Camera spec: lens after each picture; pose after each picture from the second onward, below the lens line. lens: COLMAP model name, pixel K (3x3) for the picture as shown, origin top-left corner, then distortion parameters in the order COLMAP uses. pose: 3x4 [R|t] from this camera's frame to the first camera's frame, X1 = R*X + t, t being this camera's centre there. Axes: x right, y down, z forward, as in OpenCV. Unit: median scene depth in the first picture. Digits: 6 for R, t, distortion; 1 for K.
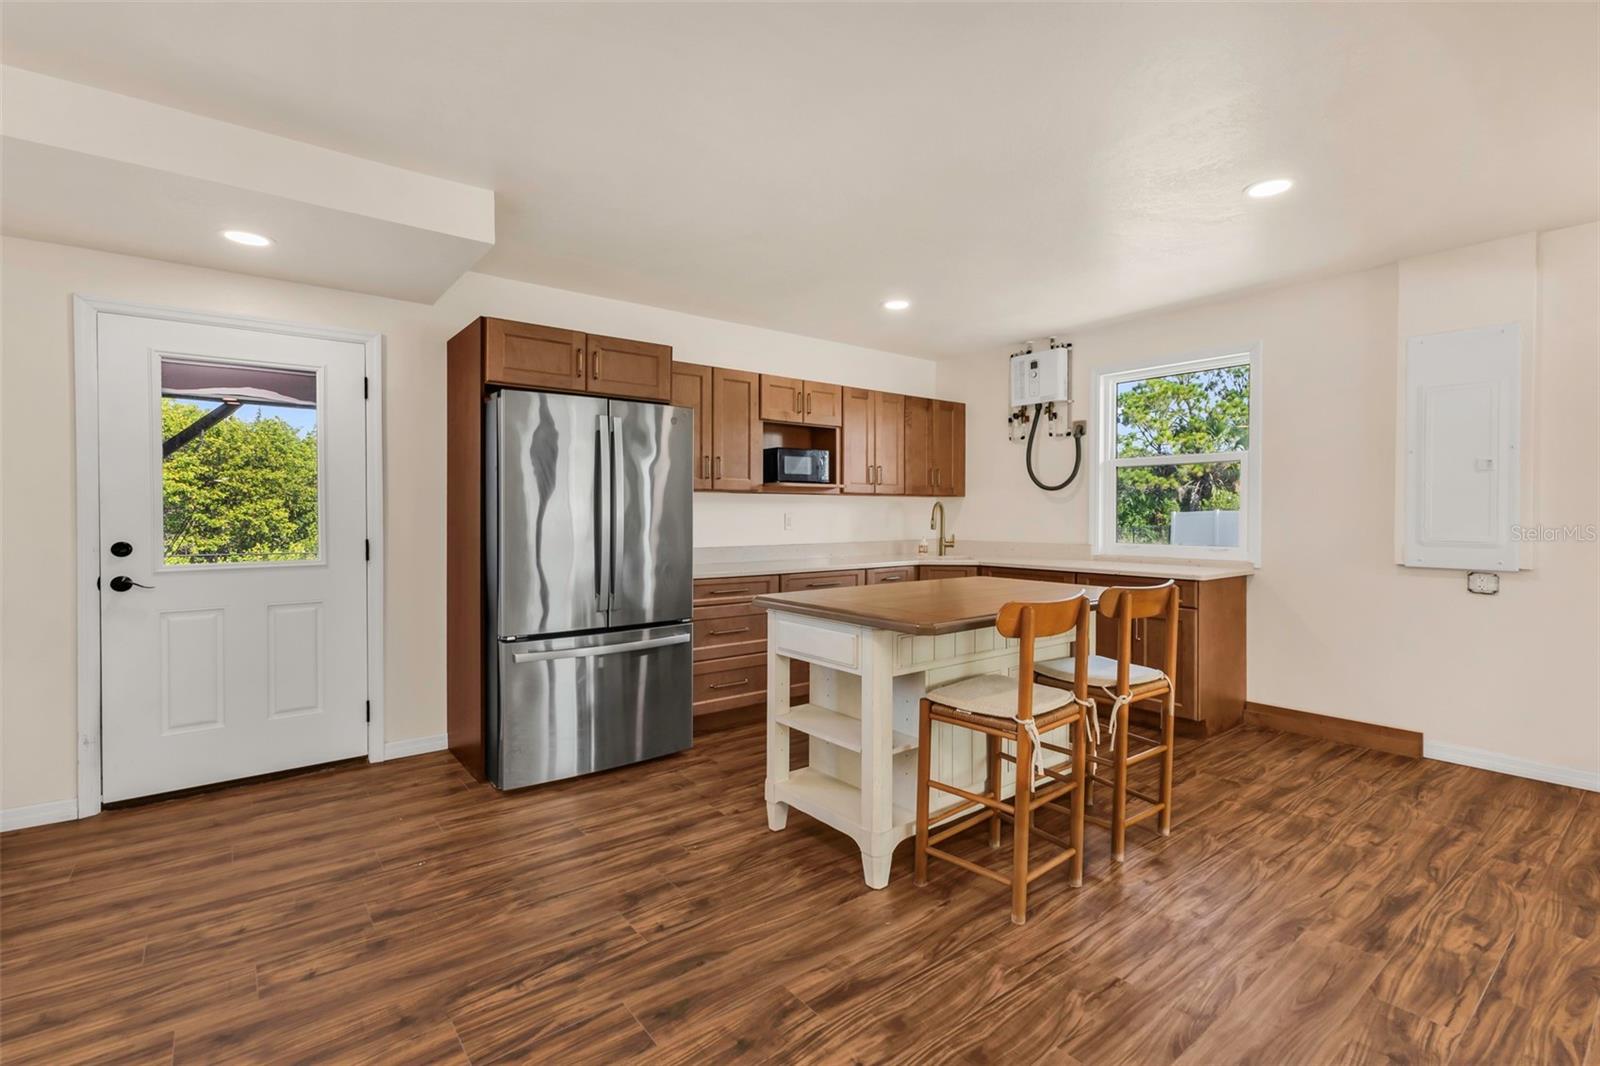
lens RADIAL K [[737.6, 0, 797.7], [0, 737.6, 527.4], [0, 0, 1]] dist [-0.000723, 0.000184]
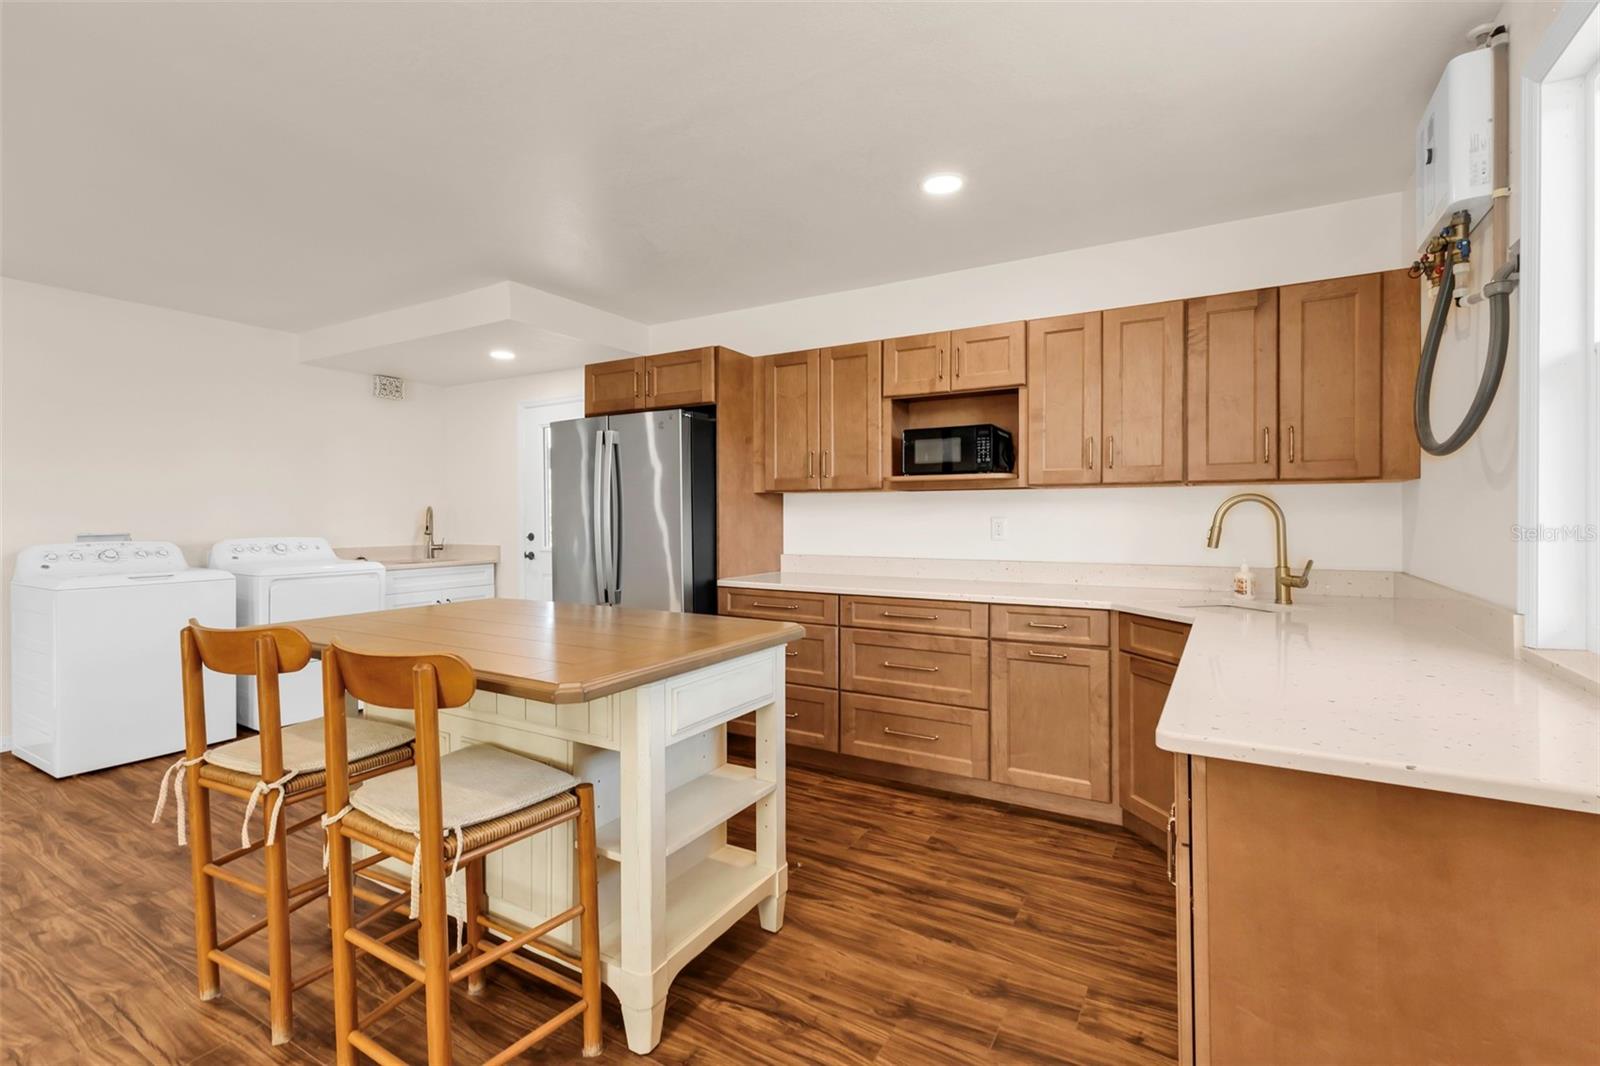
lens RADIAL K [[724.3, 0, 791.4], [0, 724.3, 517.5], [0, 0, 1]] dist [0.014241, -0.000311]
pose [[0.347436, 0.005667, -0.937687, 0.771556], [-0.011966, 0.999927, 0.001609, -0.022330], [0.937627, 0.010661, 0.347478, 0.763986]]
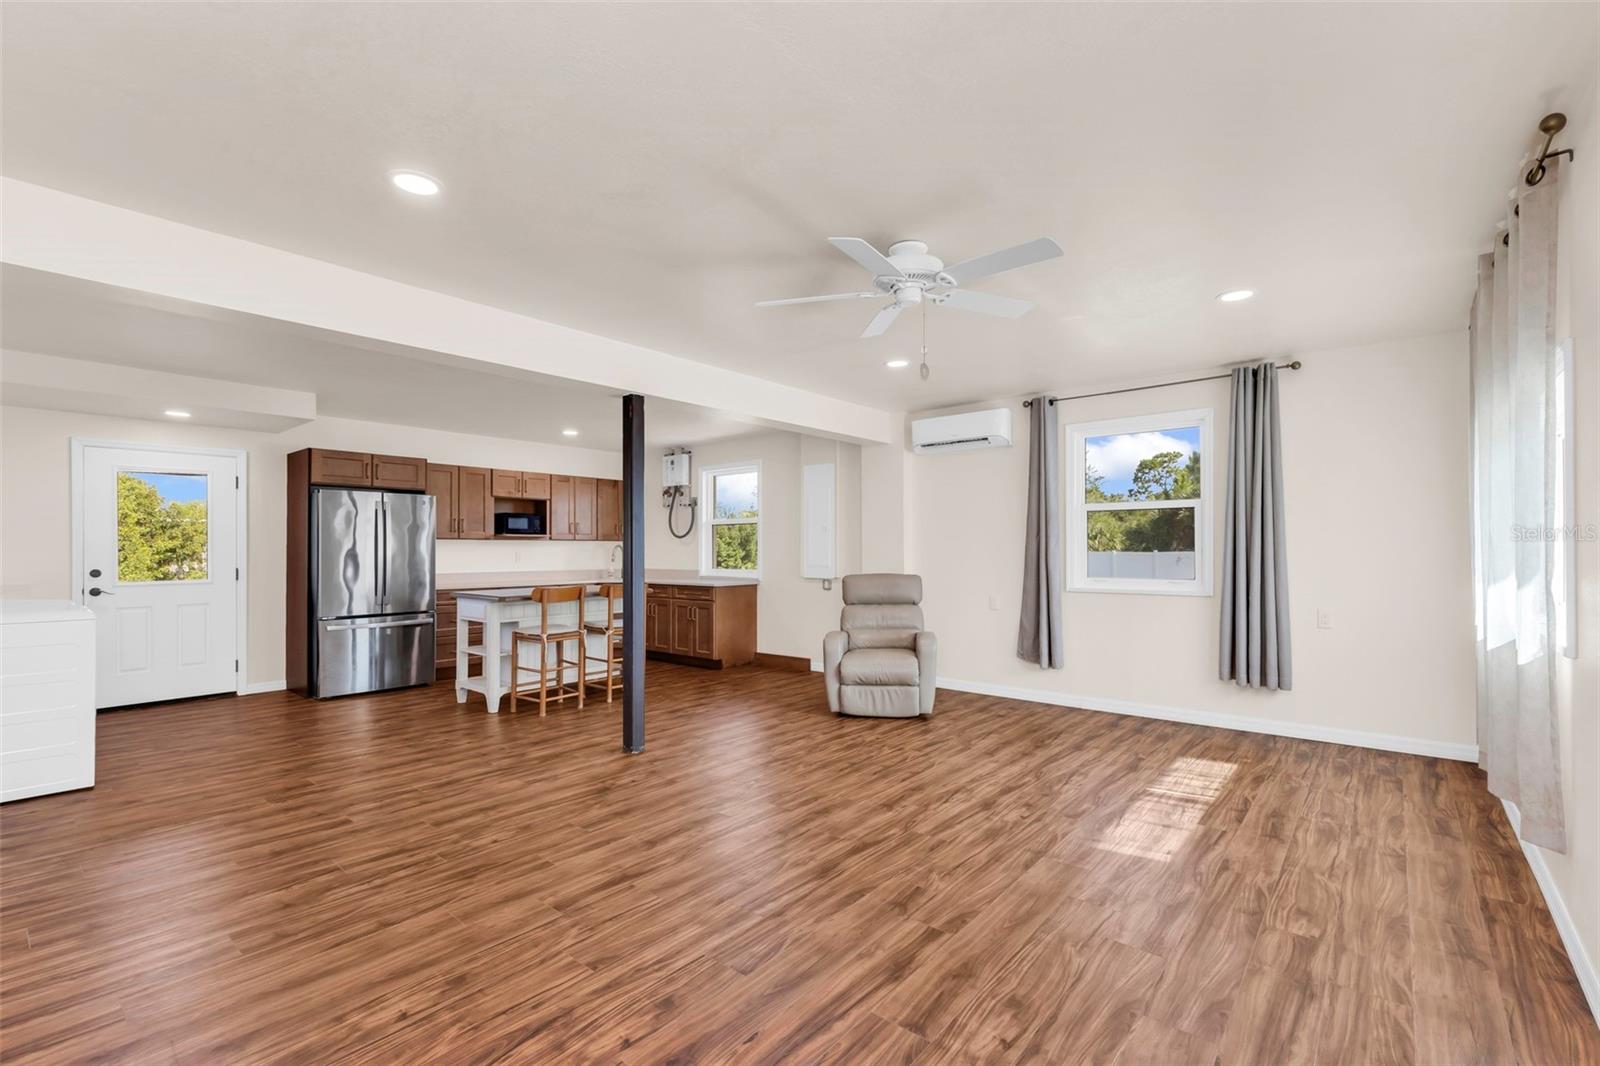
lens RADIAL K [[705.4, 0, 774.5], [0, 705.4, 550.6], [0, 0, 1]] dist [-0.001295, -0.000384]
pose [[0.984065, -0.001986, 0.177796, 0.354137], [0.004893, 0.999861, -0.015914, 0.006974], [-0.177739, 0.016530, 0.983939, -0.823279]]
